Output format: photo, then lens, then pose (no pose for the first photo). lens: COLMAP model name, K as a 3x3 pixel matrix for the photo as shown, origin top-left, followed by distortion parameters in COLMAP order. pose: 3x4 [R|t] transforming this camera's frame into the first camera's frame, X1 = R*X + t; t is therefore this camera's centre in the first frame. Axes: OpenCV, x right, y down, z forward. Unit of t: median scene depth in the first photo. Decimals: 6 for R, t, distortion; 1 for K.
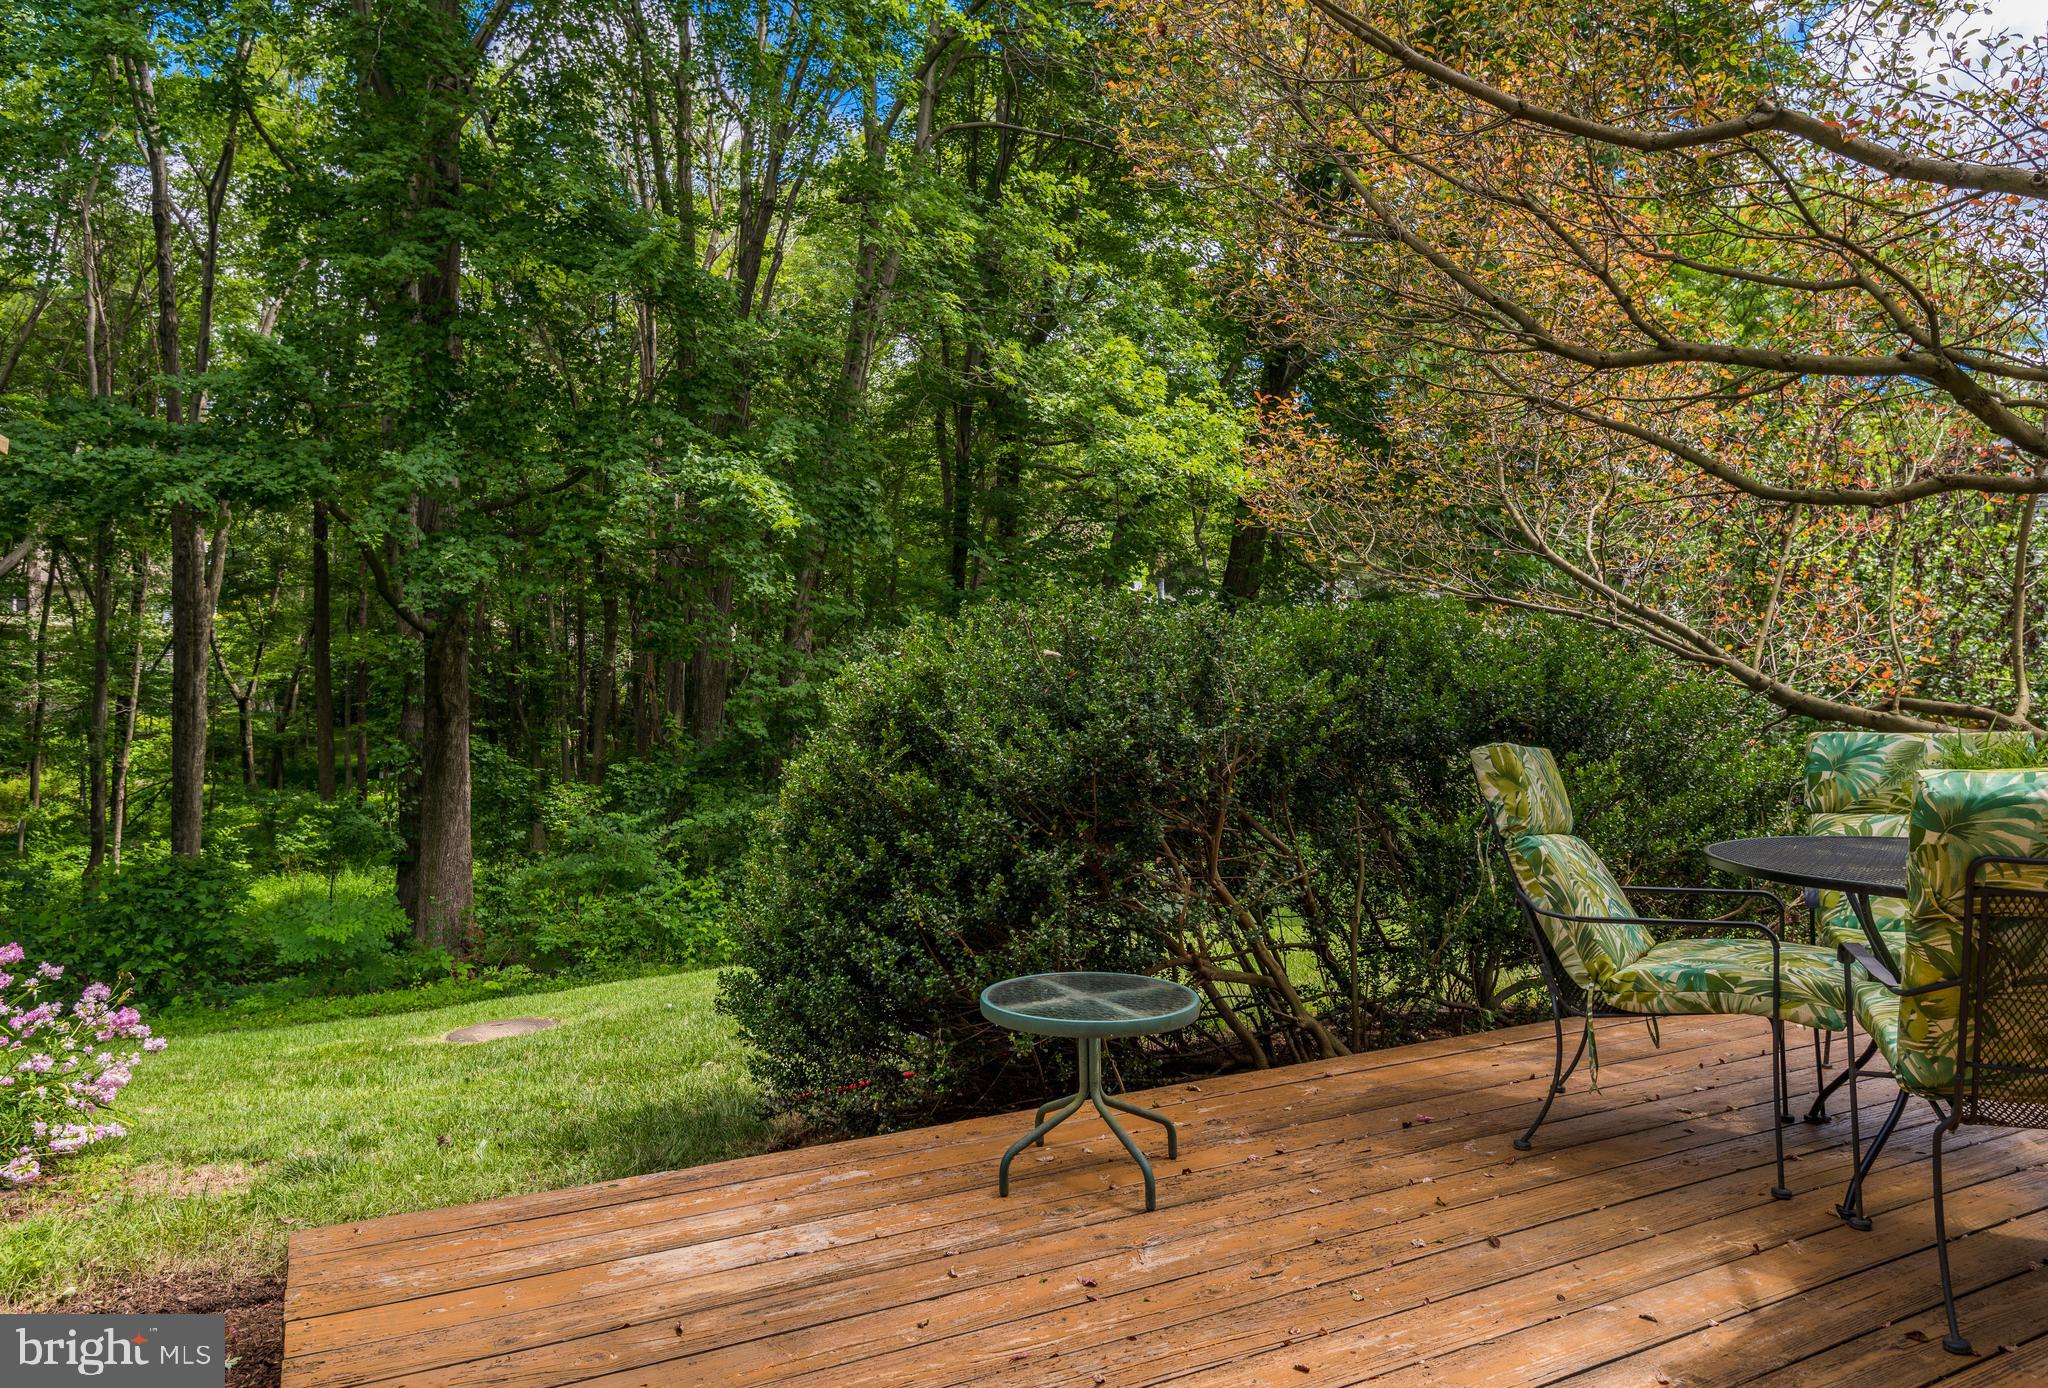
lens RADIAL K [[1251.0, 0, 972.5], [0, 1251.0, 628.3], [0, 0, 1]] dist [0.000850, -0.004014]
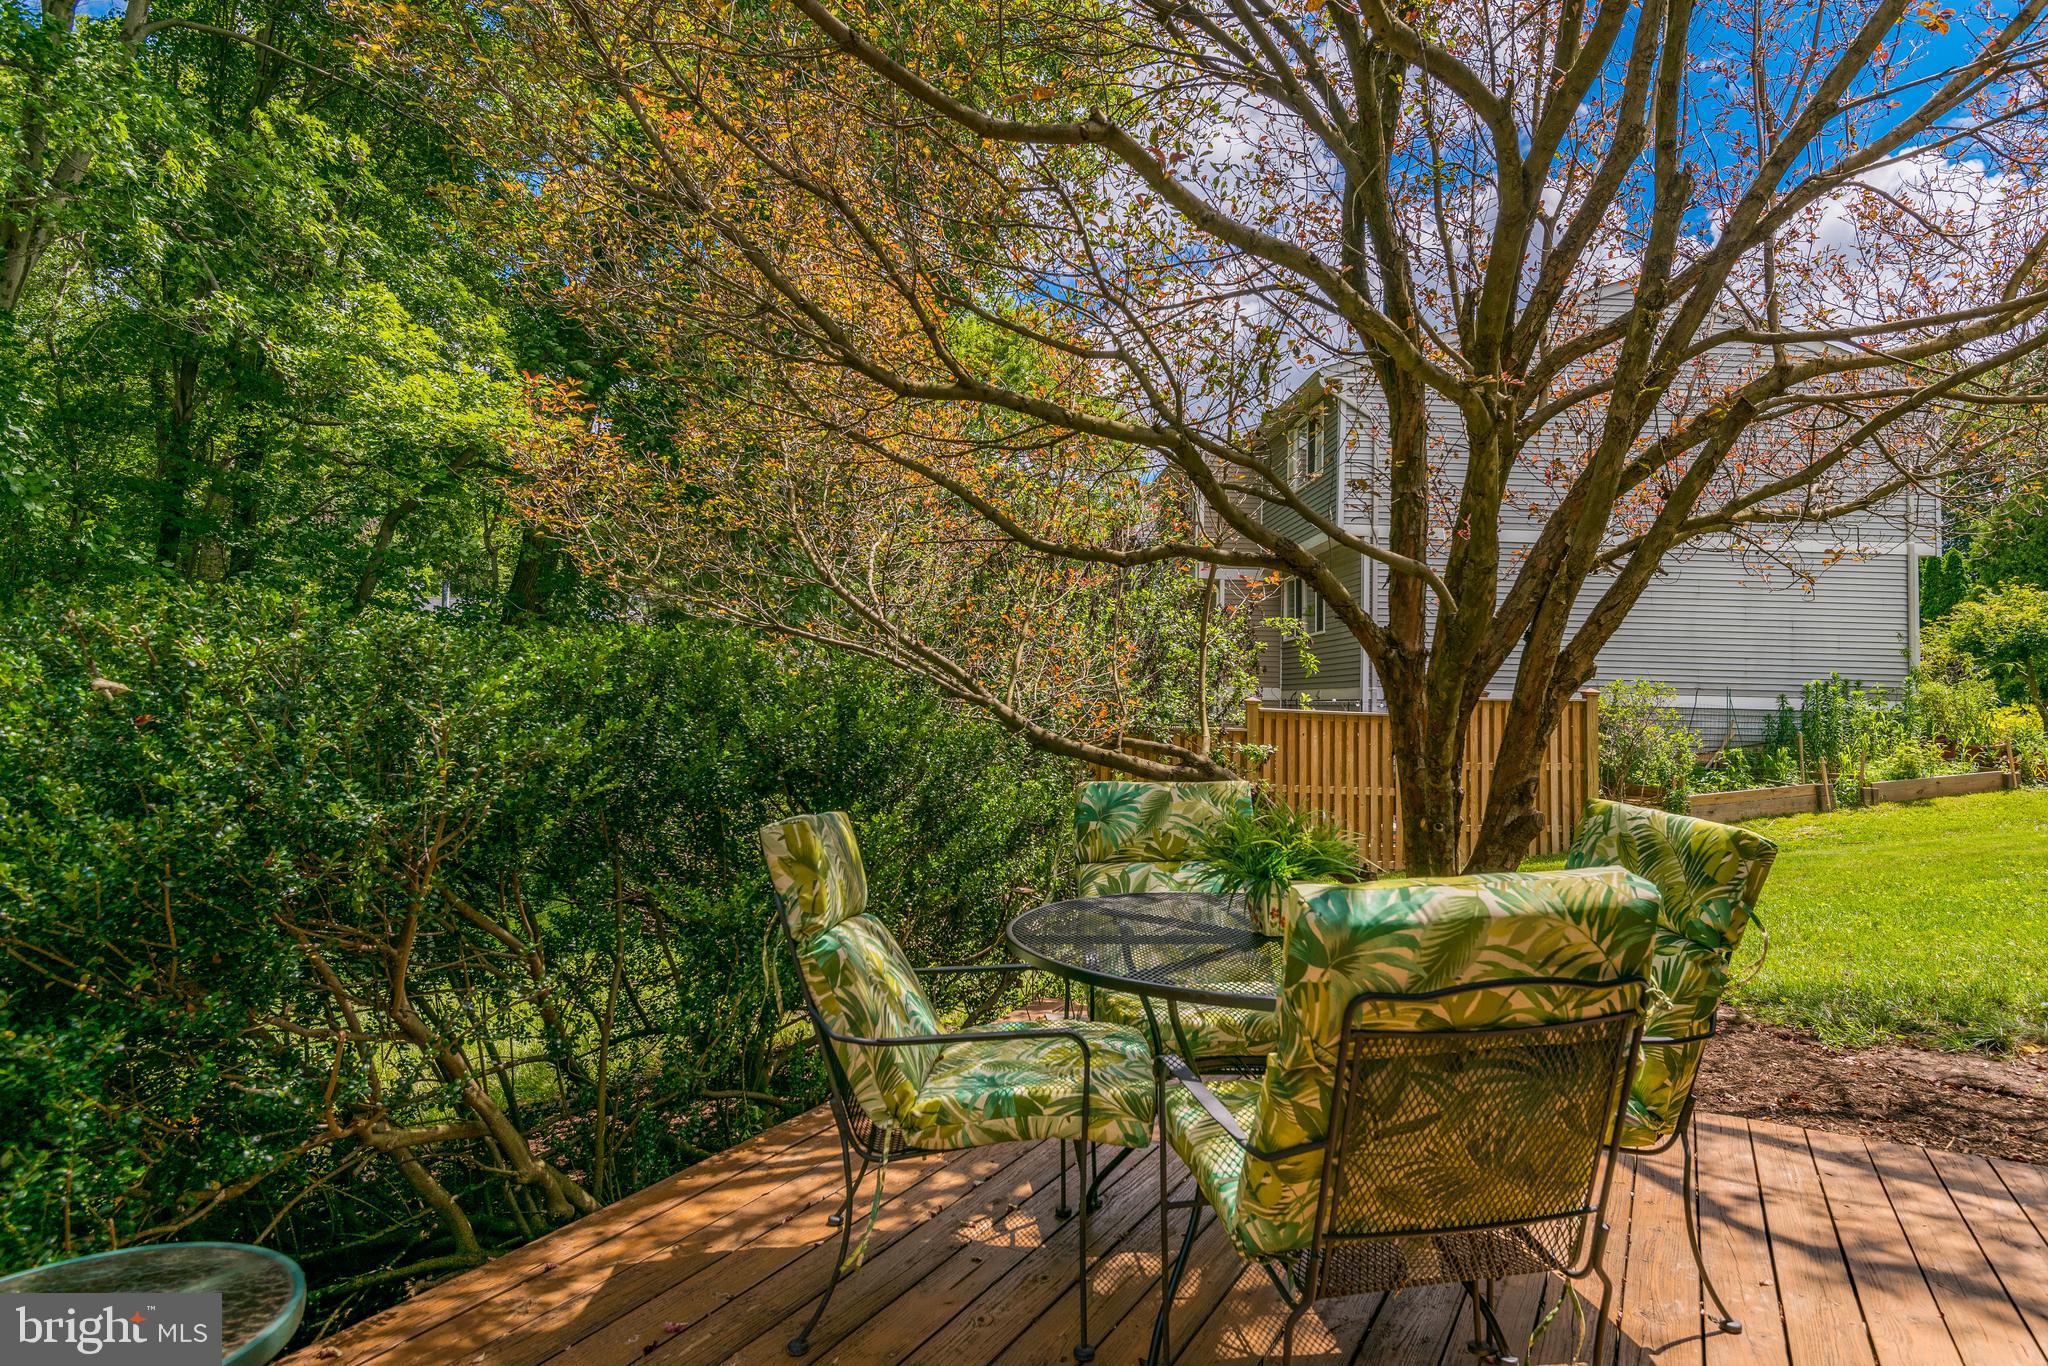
lens RADIAL K [[1140.4, 0, 1030.5], [0, 1140.4, 646.2], [0, 0, 1]] dist [0.043915, -0.000664]
pose [[0.812760, 0.043261, 0.580991, 0.103255], [-0.045590, 0.998904, -0.010603, -0.015445], [-0.580813, -0.017869, 0.813841, 0.290404]]
